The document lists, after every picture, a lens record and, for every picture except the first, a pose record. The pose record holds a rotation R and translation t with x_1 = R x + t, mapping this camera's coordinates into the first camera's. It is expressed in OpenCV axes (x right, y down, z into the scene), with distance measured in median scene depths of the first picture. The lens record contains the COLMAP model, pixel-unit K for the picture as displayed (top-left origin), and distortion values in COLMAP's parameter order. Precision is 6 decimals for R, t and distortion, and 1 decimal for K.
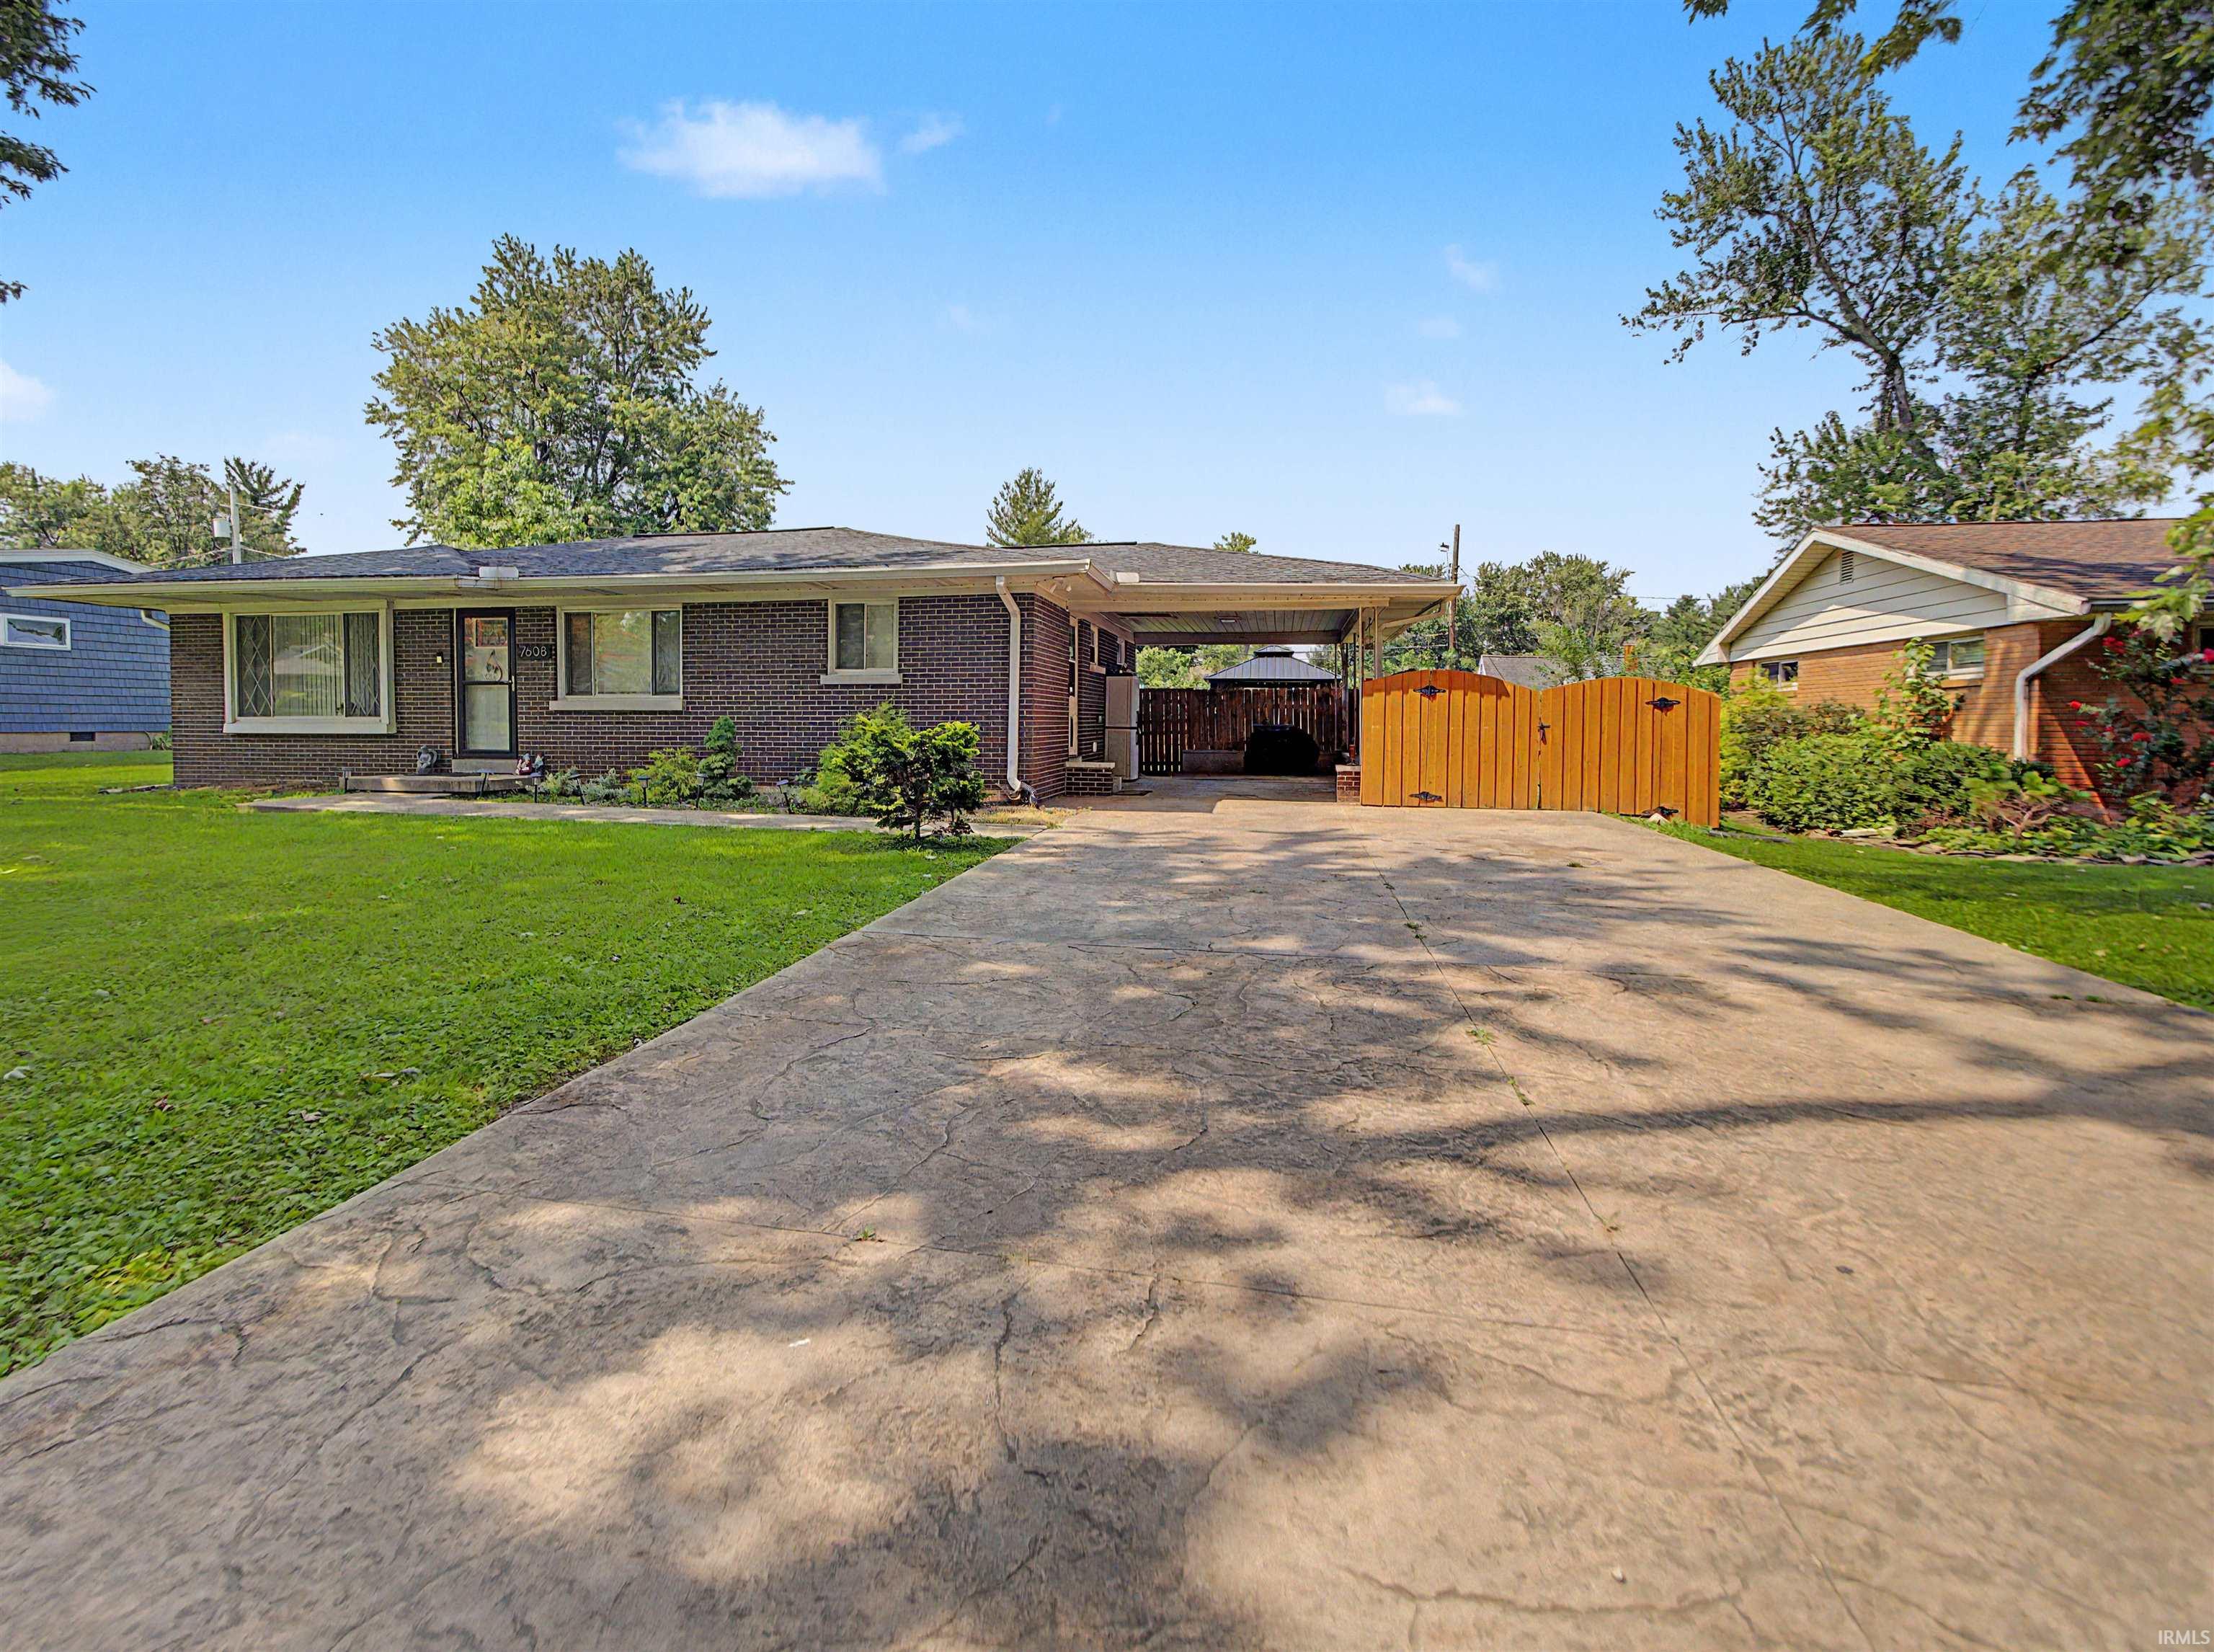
lens RADIAL K [[1021.7, 0, 1102.0], [0, 1021.7, 774.6], [0, 0, 1]] dist [-0.000176, -0.000153]
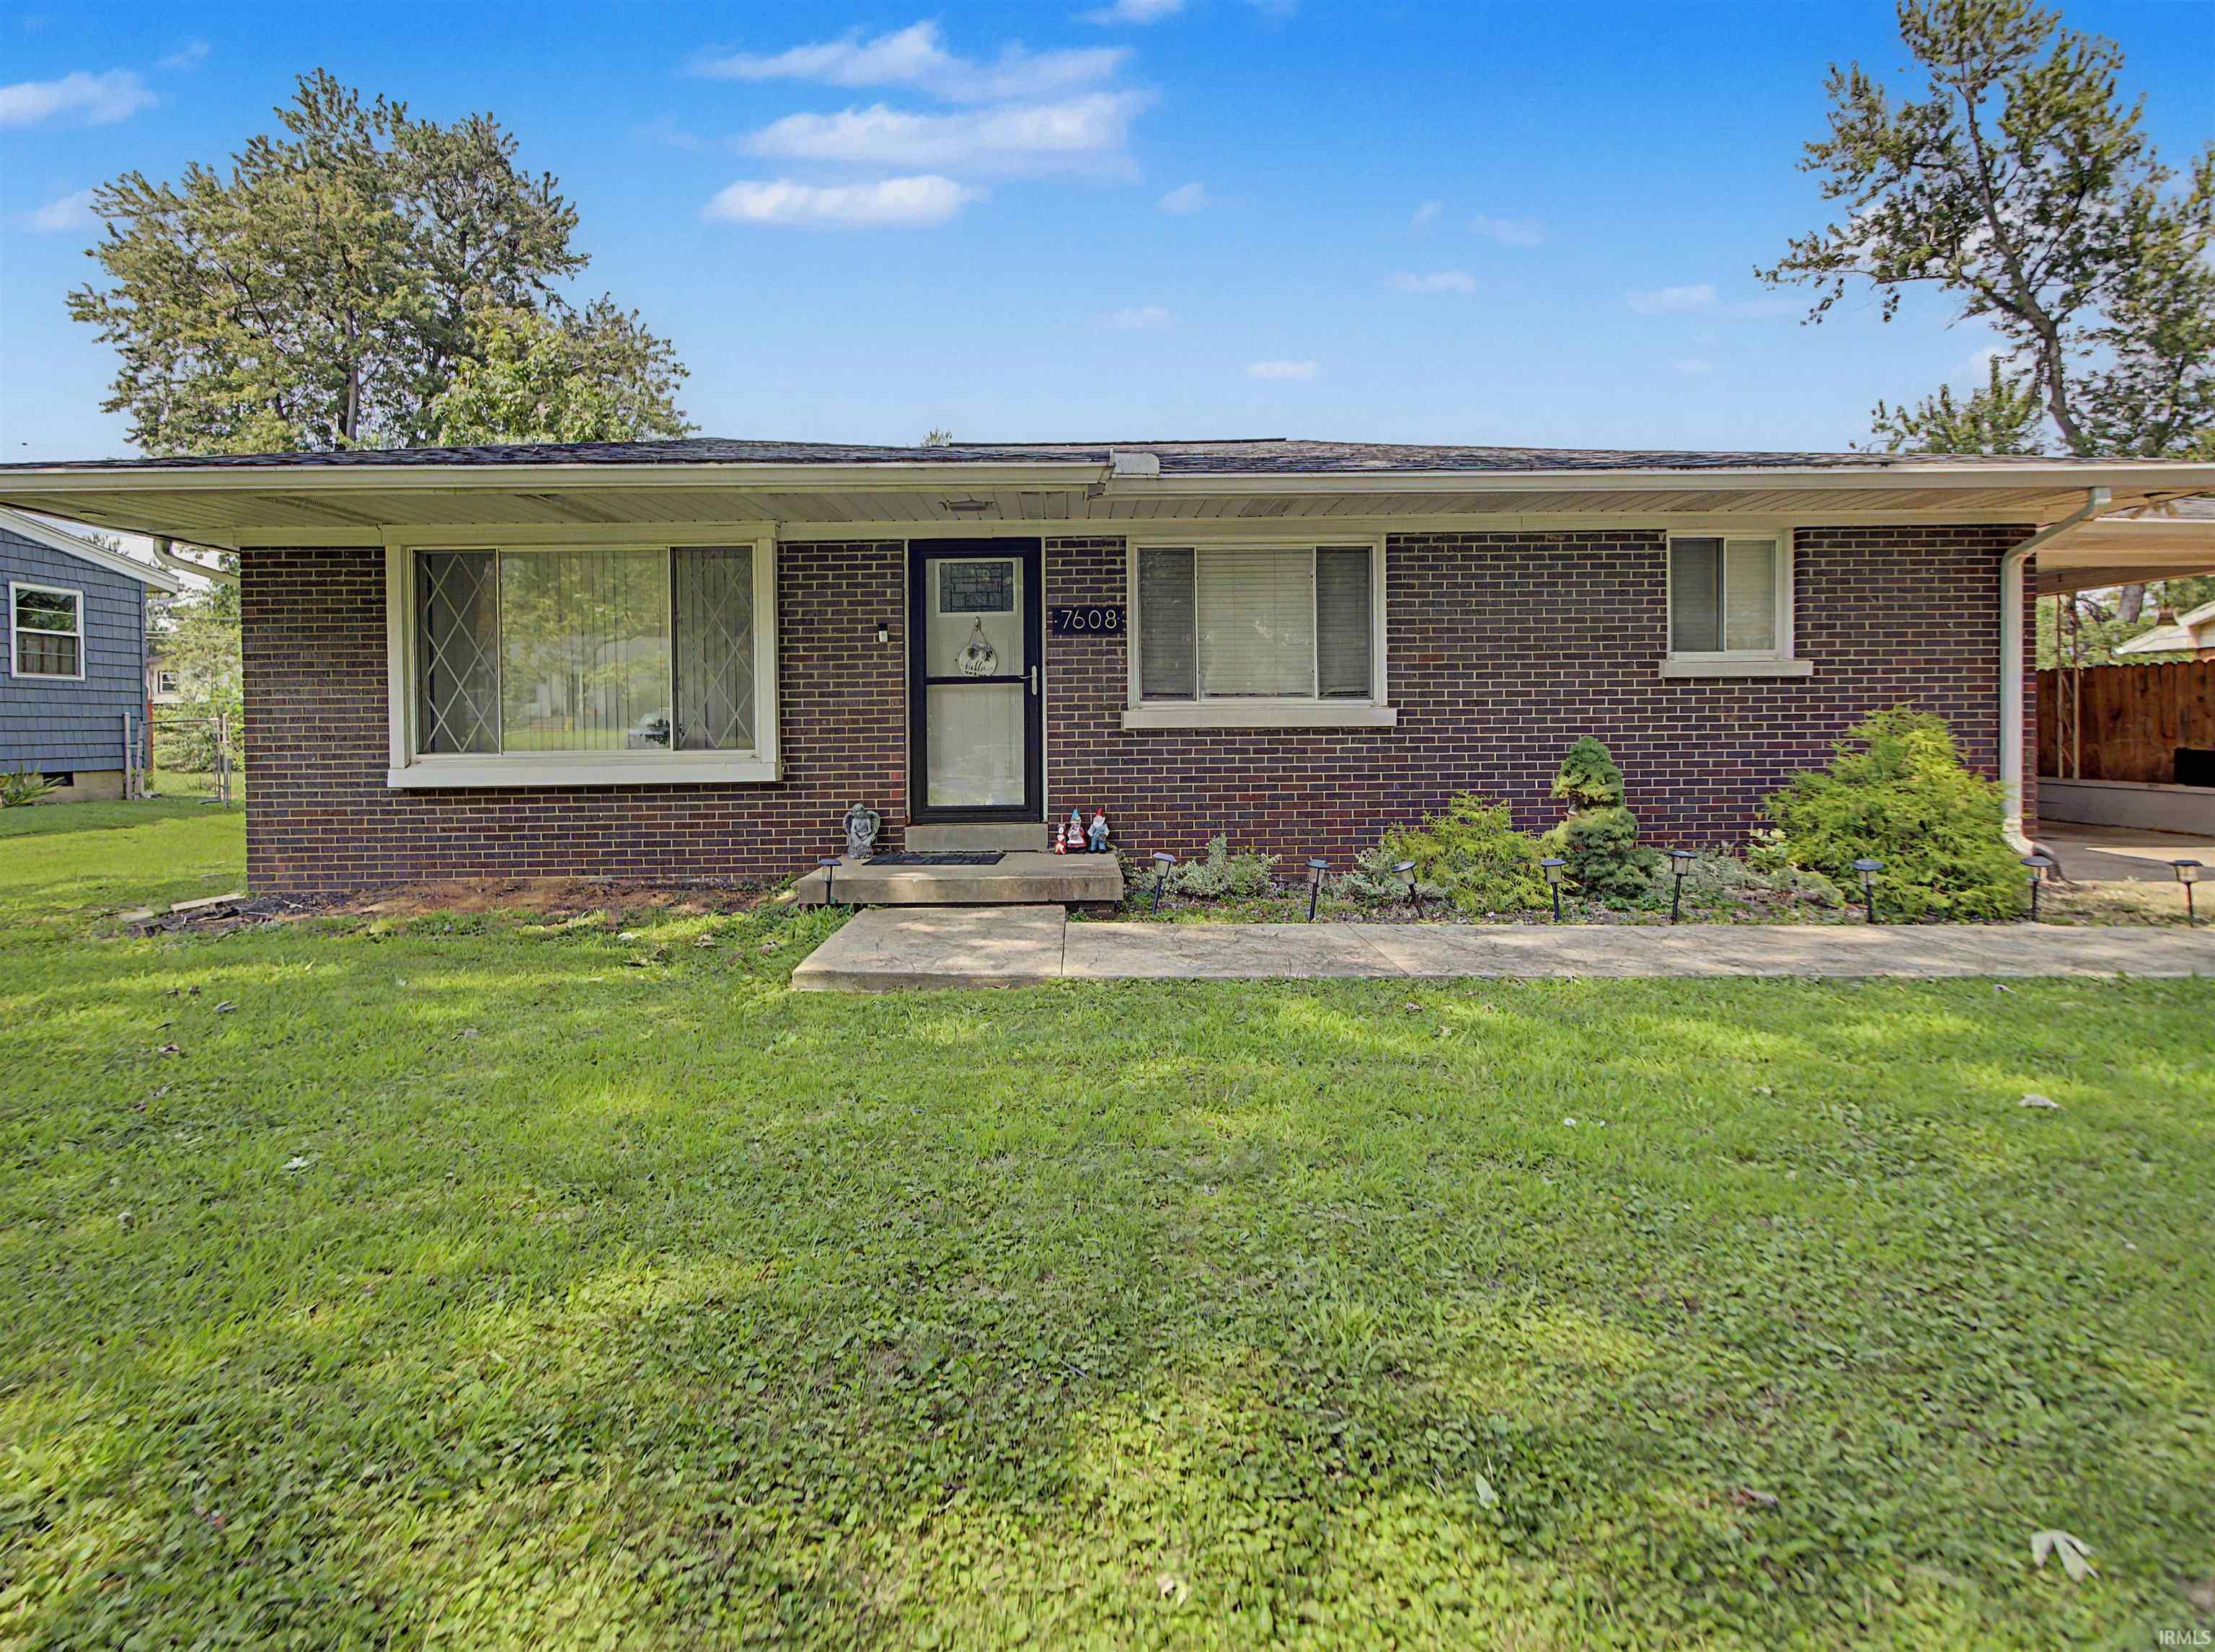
lens RADIAL K [[1108.9, 0, 1103.0], [0, 1108.9, 739.8], [0, 0, 1]] dist [0.001464, -0.001313]
pose [[0.978623, -0.019376, 0.204749, -0.476787], [0.027001, 0.999040, -0.034511, -0.027179], [-0.203884, 0.039302, 0.978206, 0.308190]]
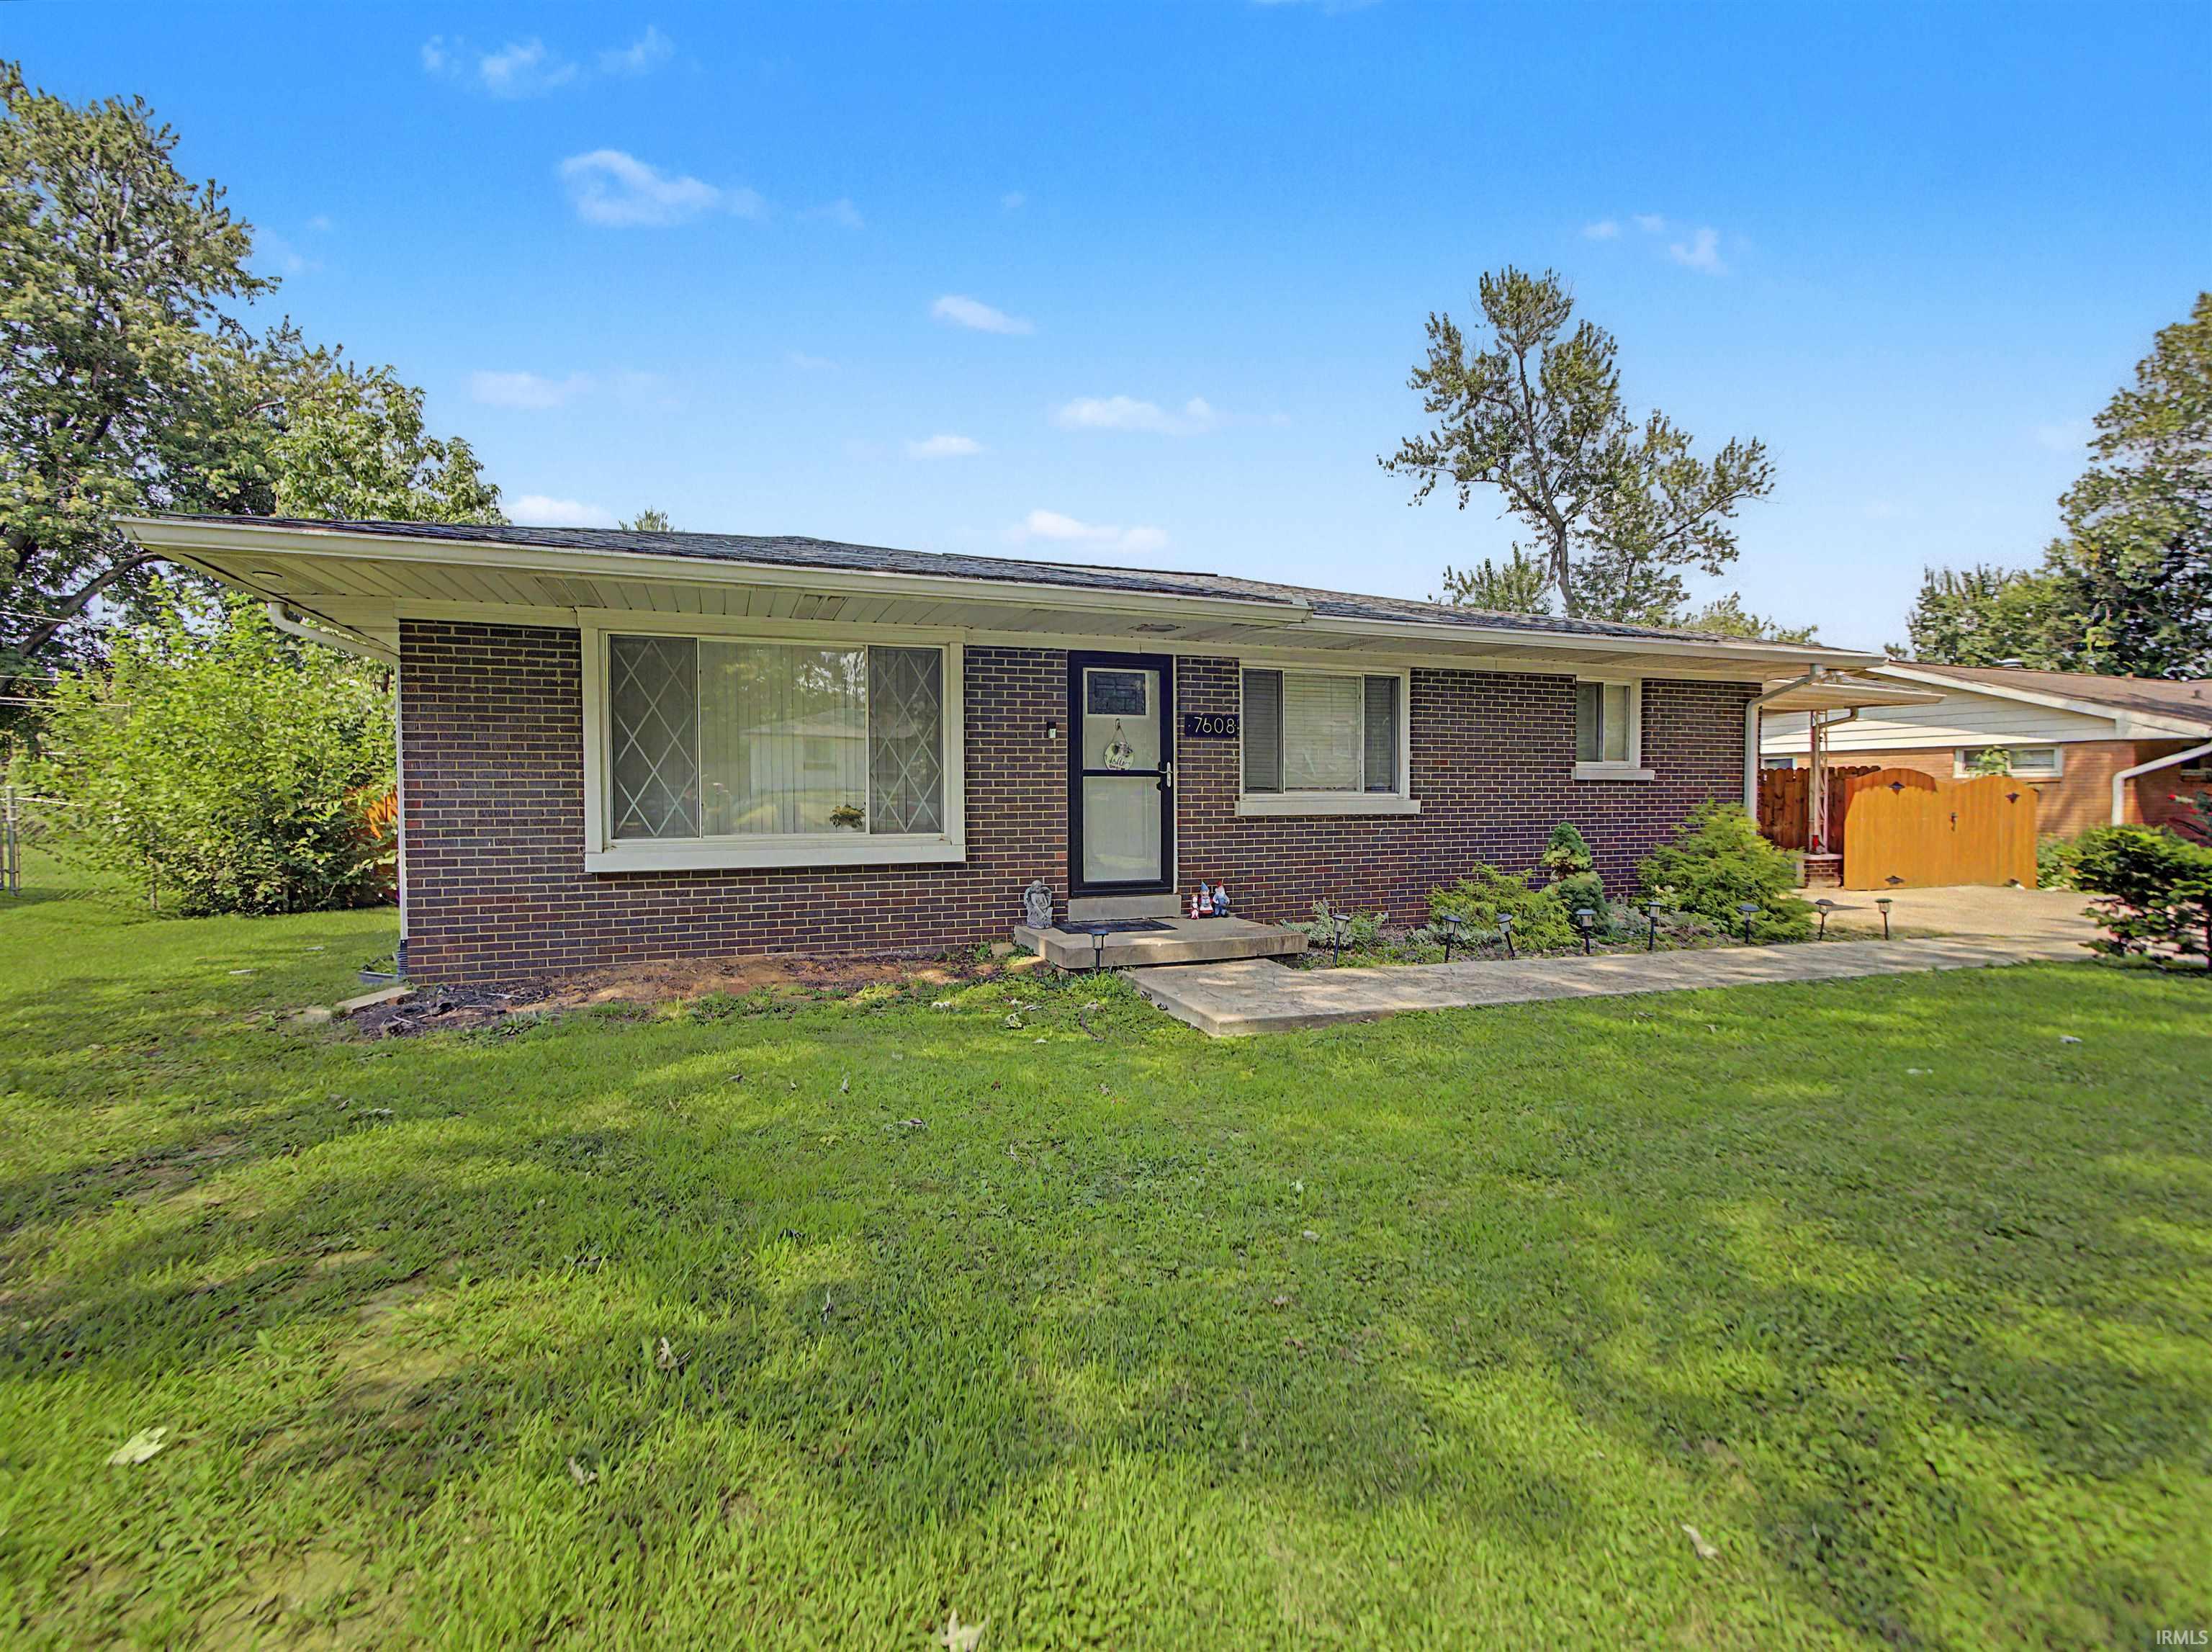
lens RADIAL K [[992.0, 0, 1101.5], [0, 992.0, 813.5], [0, 0, 1]] dist [-0.001989, -0.000112]
pose [[0.852684, -0.016280, 0.522174, -0.675773], [0.032880, 0.999205, -0.022538, -0.037789], [-0.521392, 0.036387, 0.852541, 0.355161]]
